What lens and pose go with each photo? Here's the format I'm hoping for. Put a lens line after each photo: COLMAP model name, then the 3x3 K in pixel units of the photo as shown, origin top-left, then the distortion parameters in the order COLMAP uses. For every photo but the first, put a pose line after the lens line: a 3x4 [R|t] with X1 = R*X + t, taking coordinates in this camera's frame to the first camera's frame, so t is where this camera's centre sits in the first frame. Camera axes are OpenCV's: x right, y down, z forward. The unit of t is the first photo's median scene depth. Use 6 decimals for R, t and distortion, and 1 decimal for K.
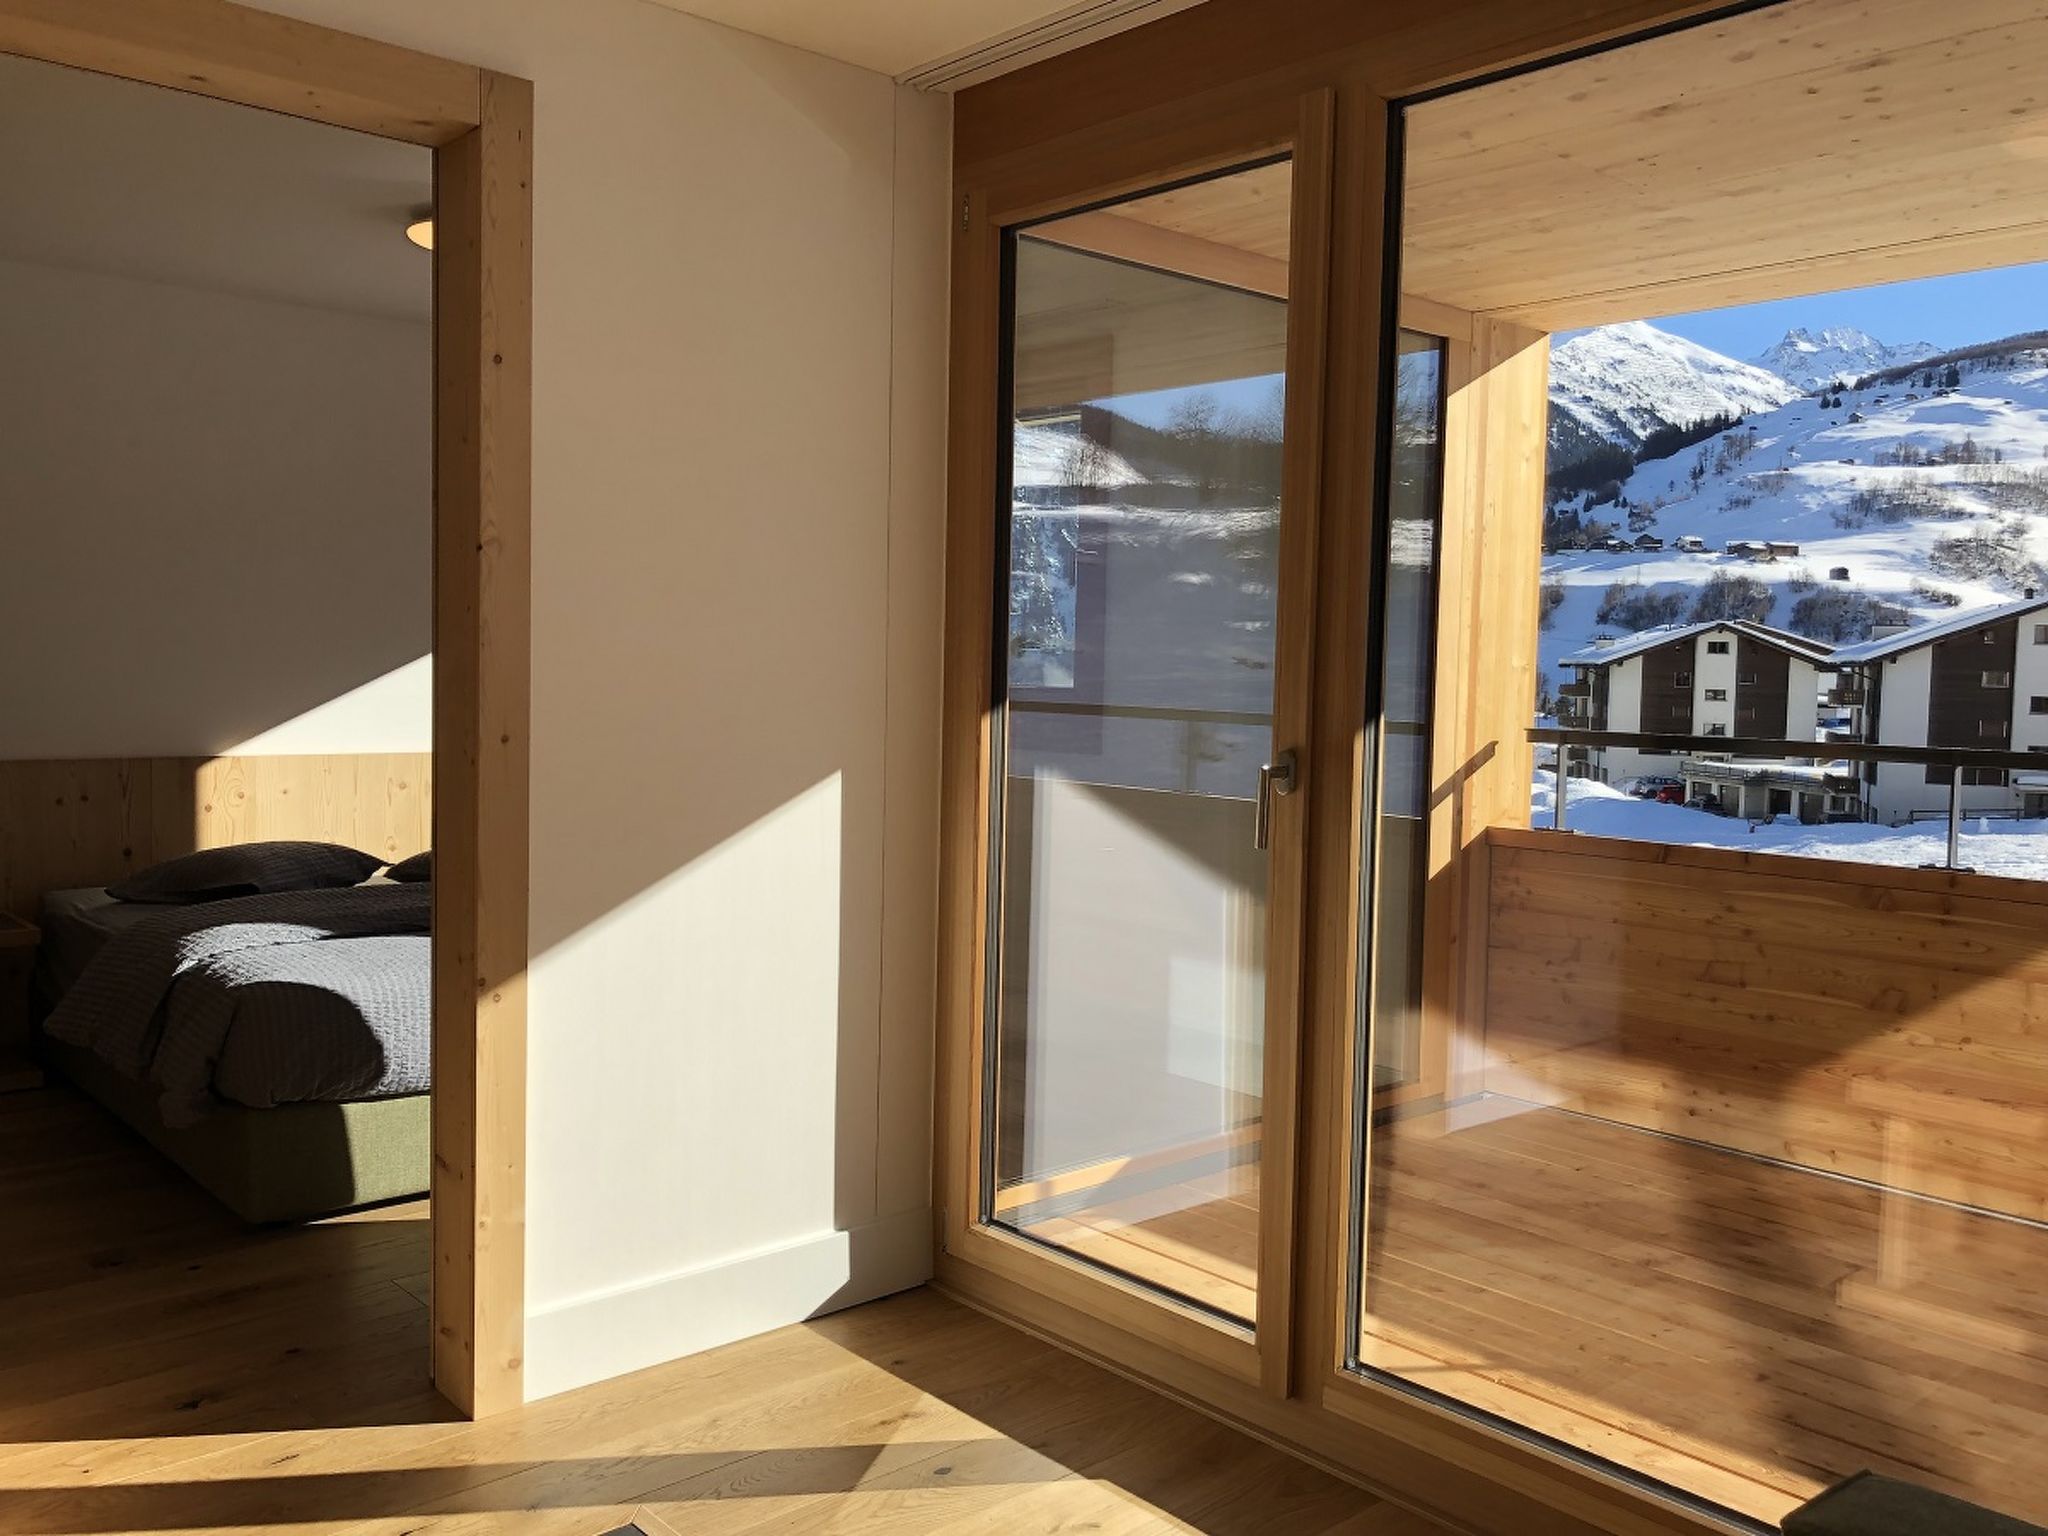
lens RADIAL K [[1717.9, 0, 1024.0], [0, 1717.9, 768.0], [0, 0, 1]] dist [0.047690, -0.066650]
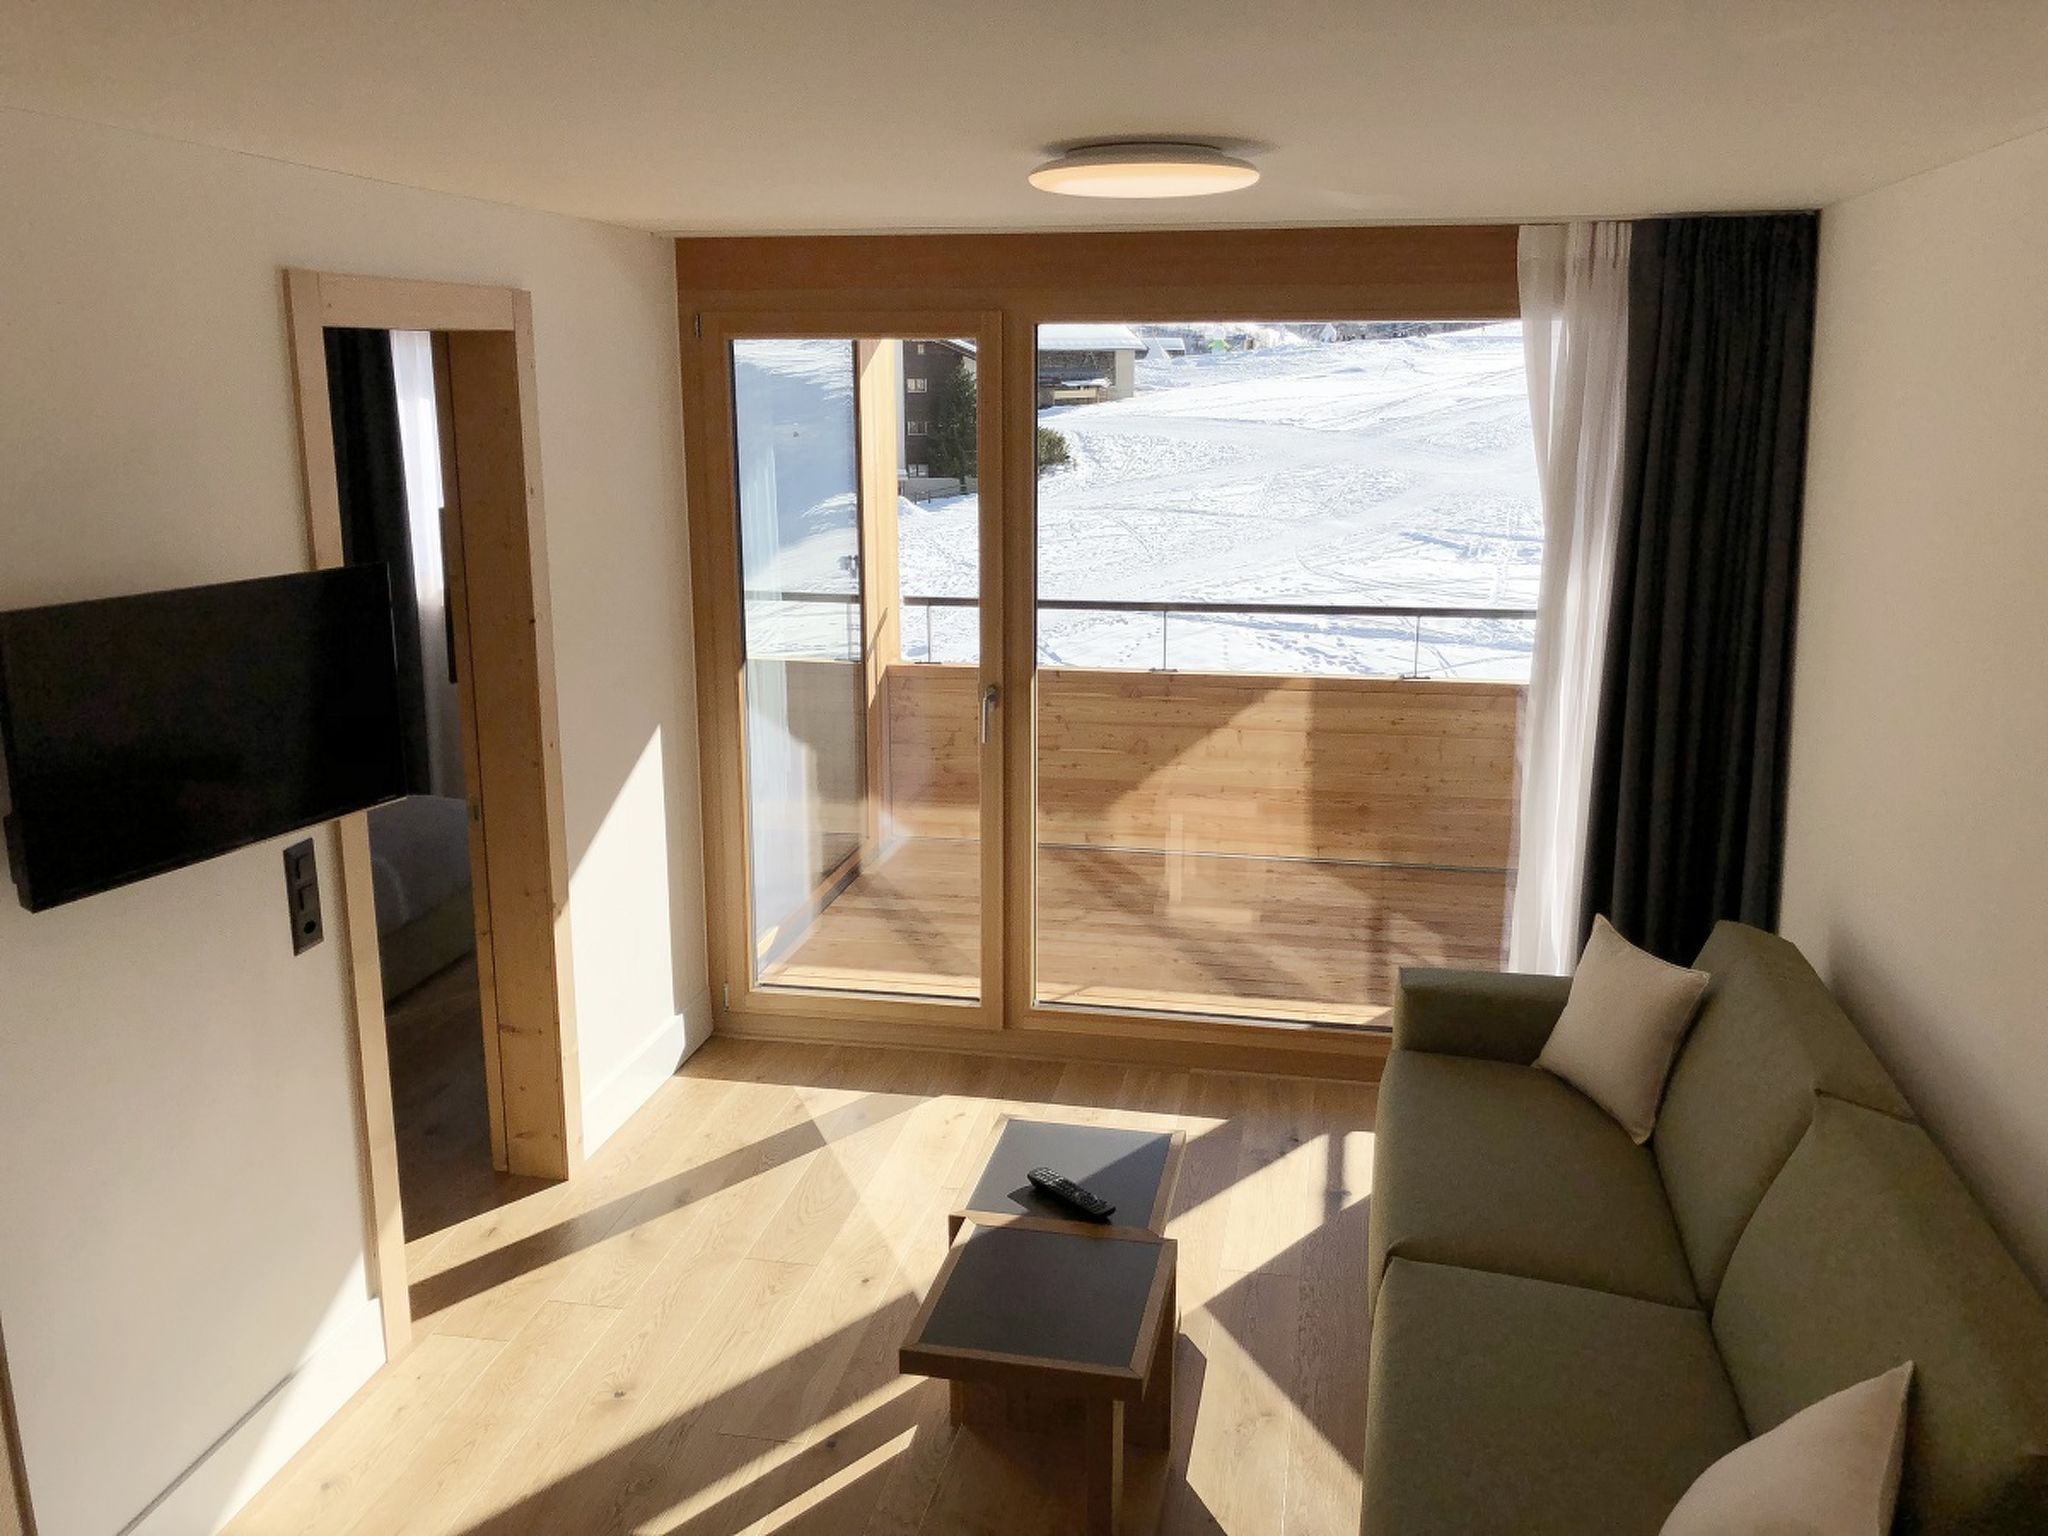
lens RADIAL K [[1717.9, 0, 1024.0], [0, 1717.9, 768.0], [0, 0, 1]] dist [0.047690, -0.066650]
pose [[0.789244, -0.164104, 0.591747, -0.729840], [0.057009, 0.979050, 0.195475, -0.223549], [-0.611428, -0.120543, 0.782065, -0.349003]]
